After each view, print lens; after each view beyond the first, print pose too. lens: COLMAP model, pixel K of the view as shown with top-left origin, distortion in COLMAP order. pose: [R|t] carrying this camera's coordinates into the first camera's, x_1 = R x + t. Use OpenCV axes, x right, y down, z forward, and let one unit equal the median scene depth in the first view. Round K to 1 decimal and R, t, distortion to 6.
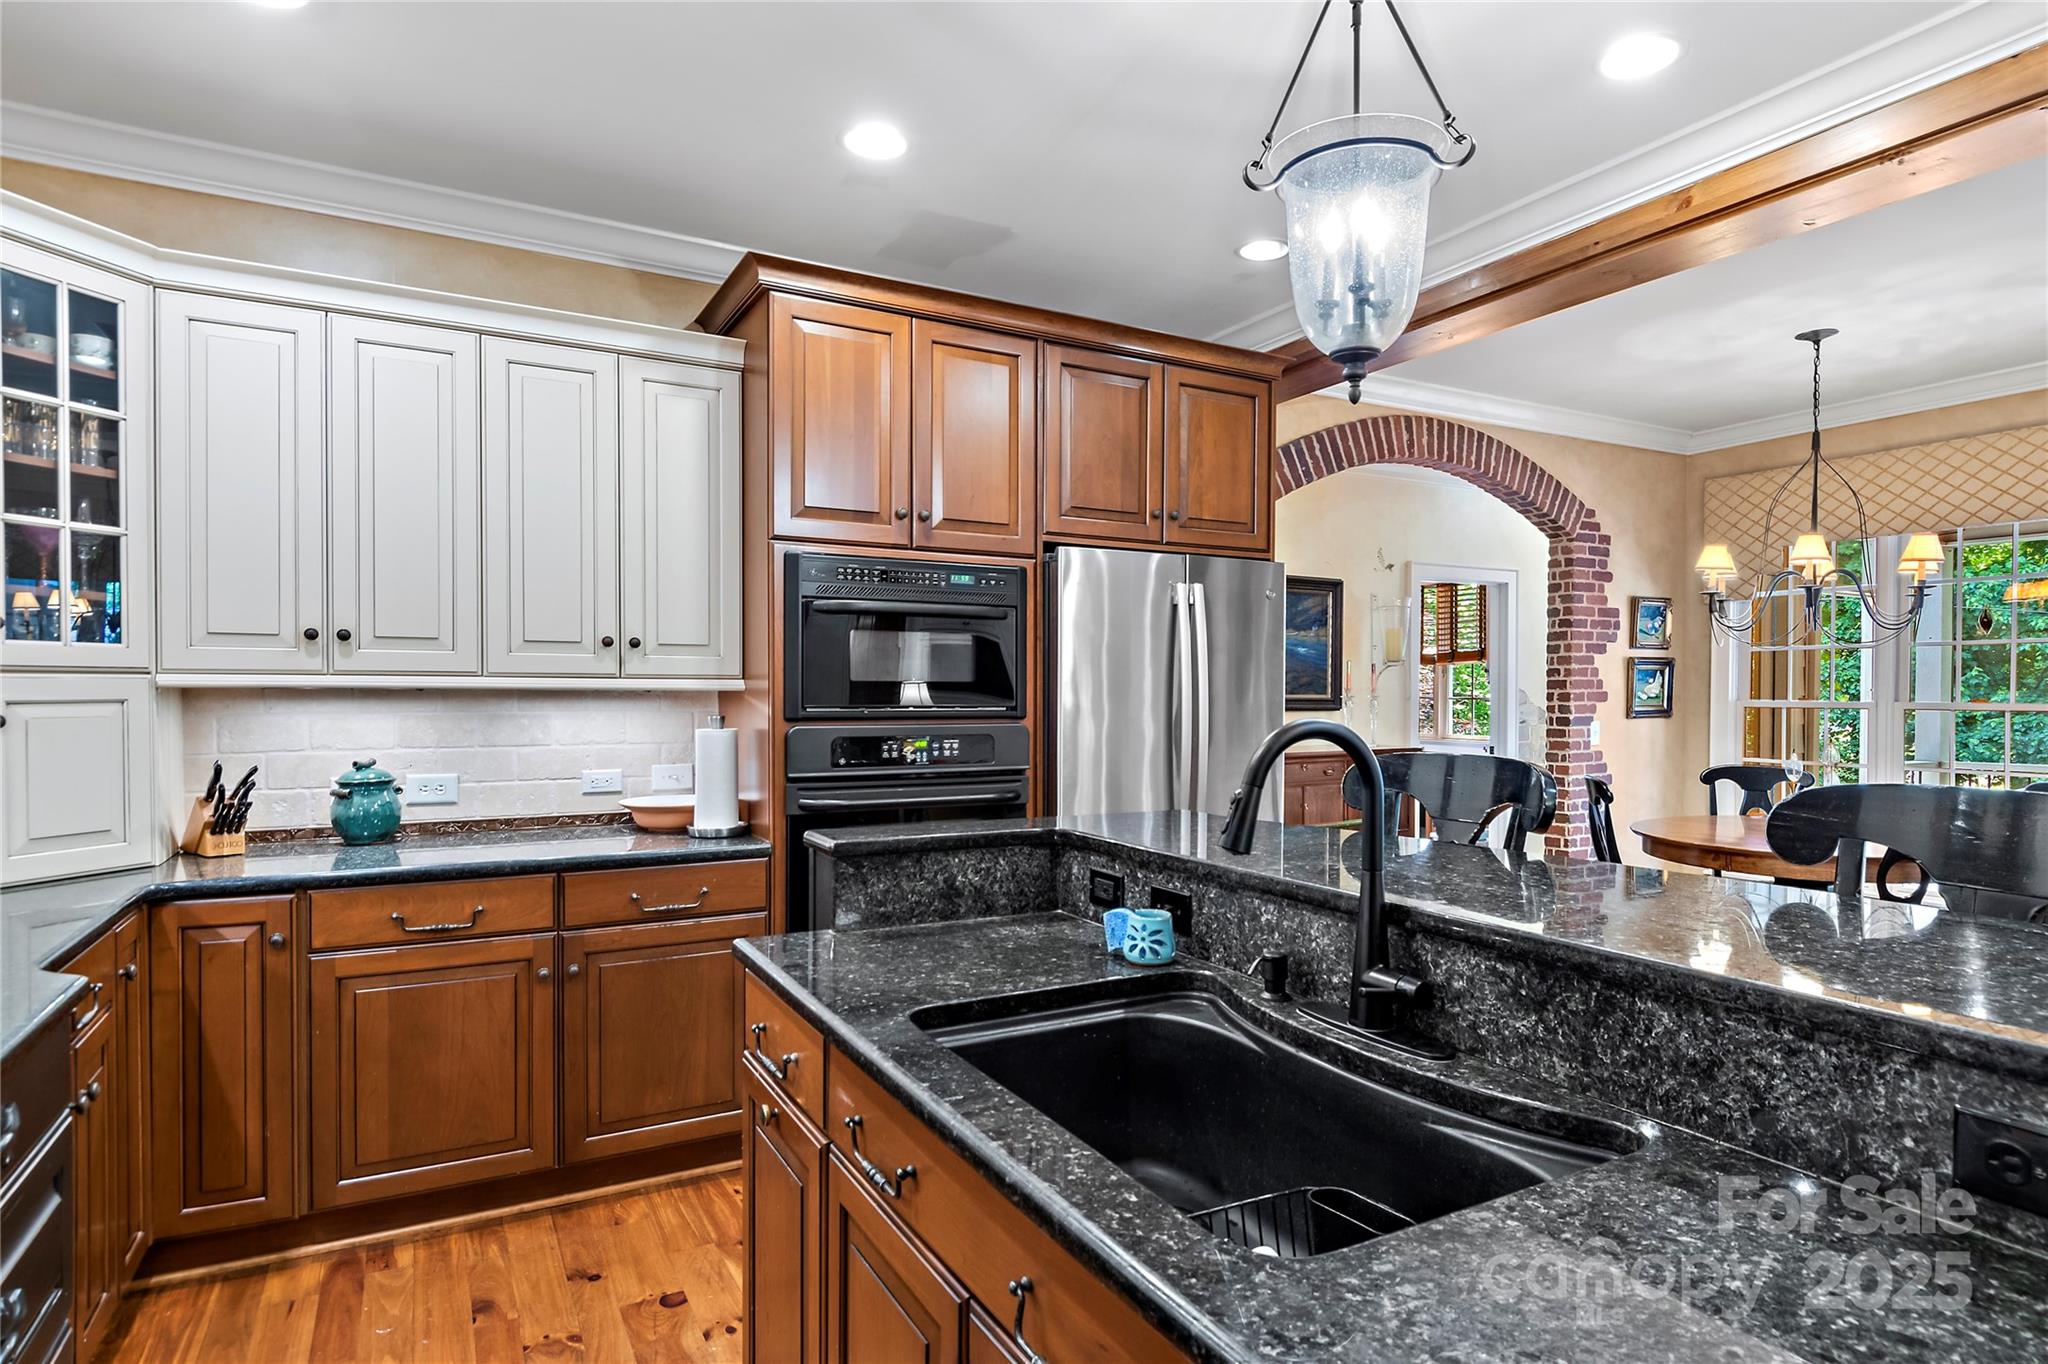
lens RADIAL K [[1093.4, 0, 1027.7], [0, 1093.4, 696.1], [0, 0, 1]] dist [-0.004672, 0.005791]
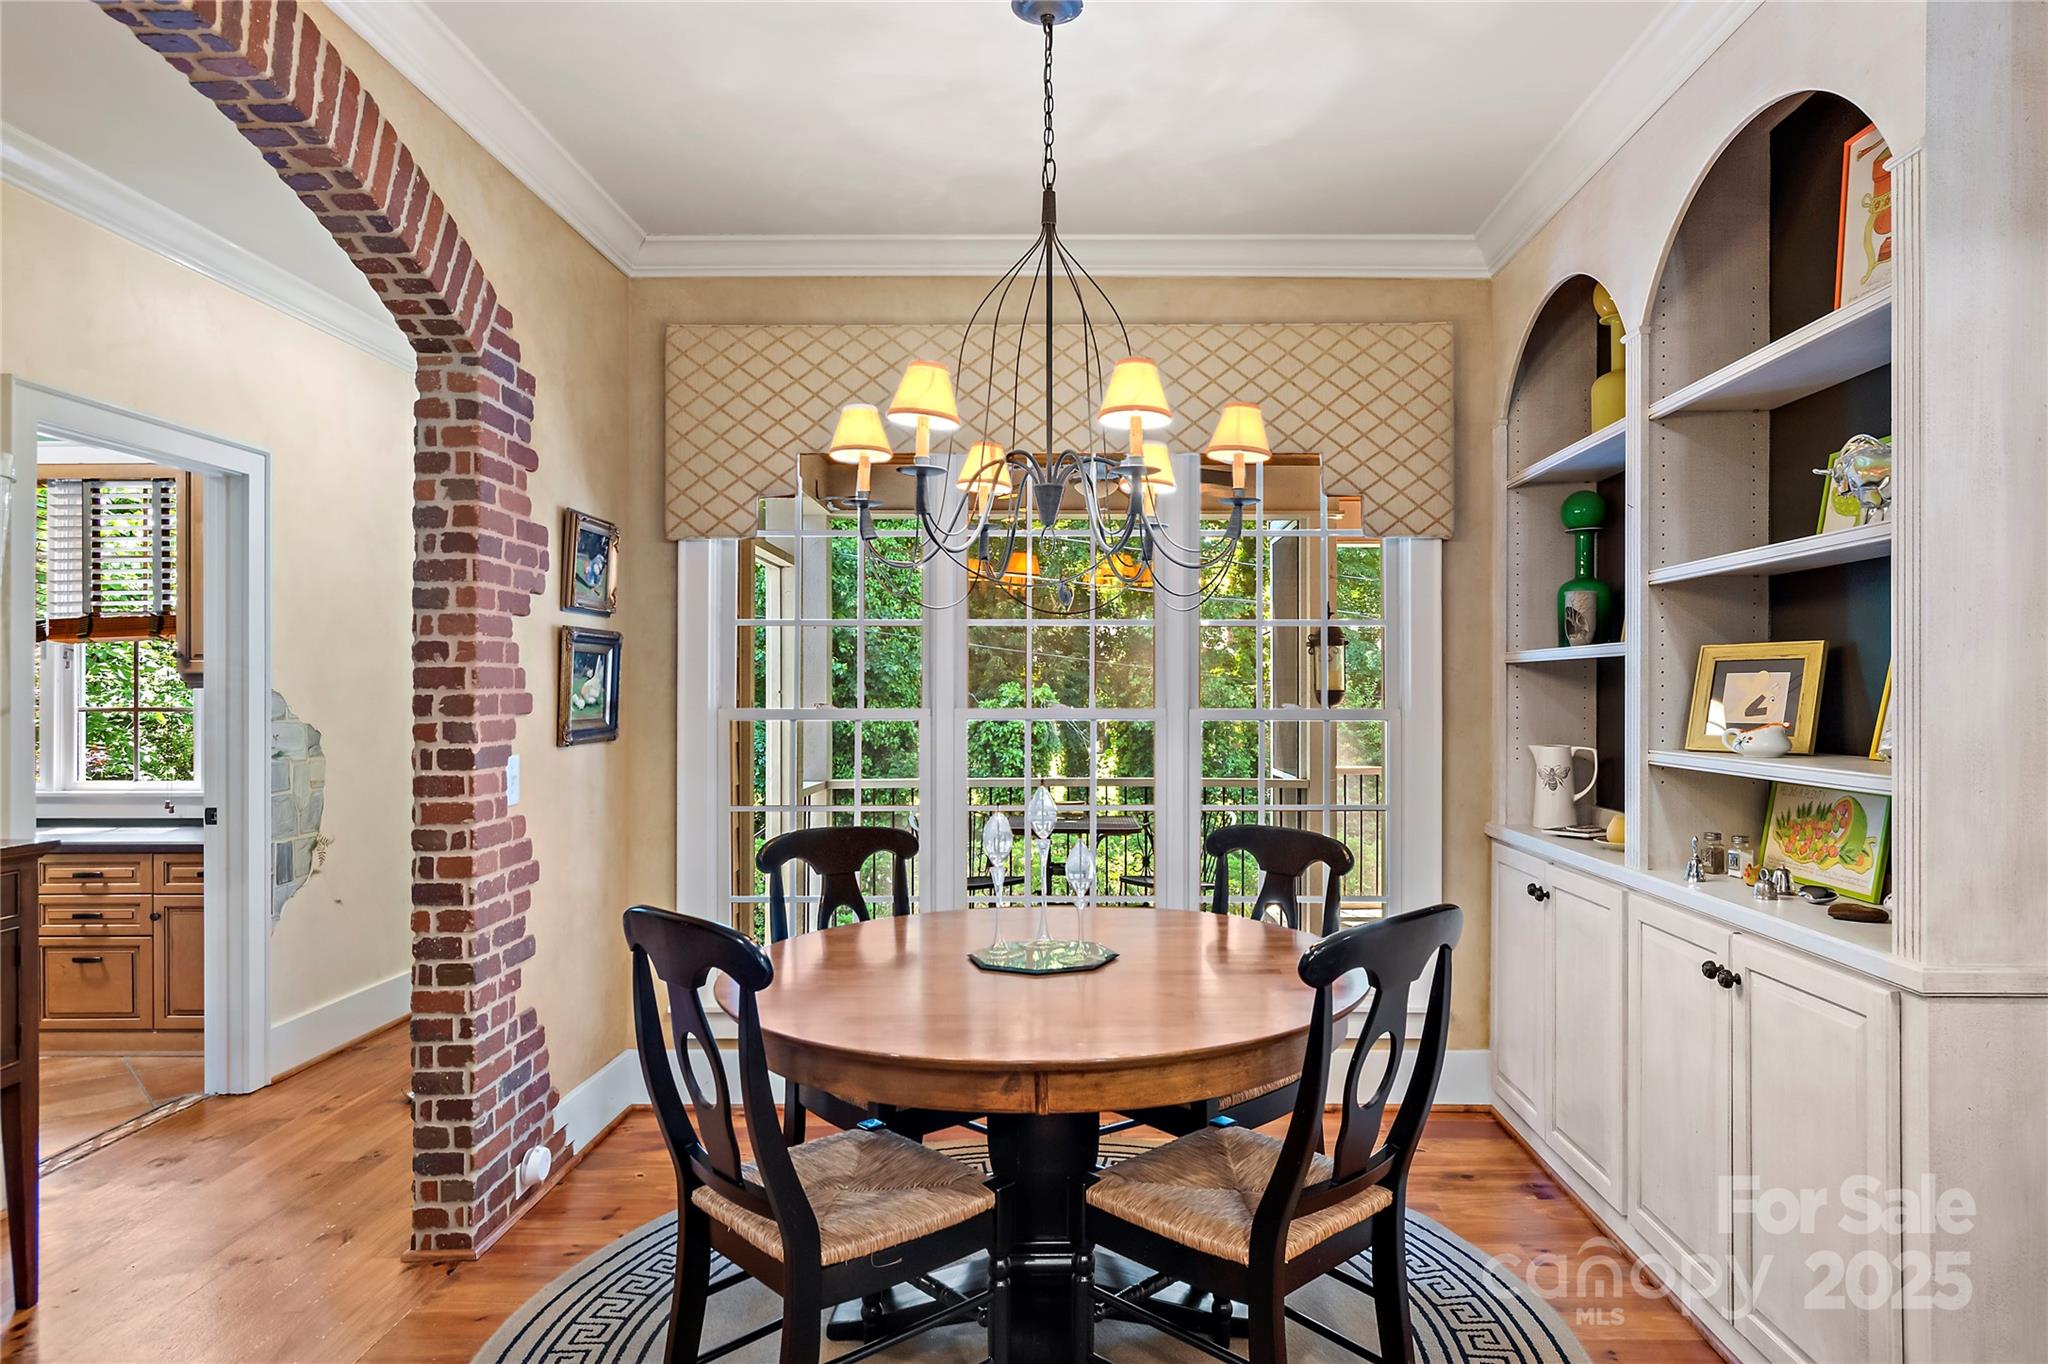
lens RADIAL K [[1193.1, 0, 1094.5], [0, 1193.1, 697.5], [0, 0, 1]] dist [-0.019045, 0.000937]
pose [[0.441741, -0.002876, 0.897138, 0.165193], [0.005348, 0.999986, 0.000572, -0.001286], [-0.897127, 0.004545, 0.441750, 0.540948]]
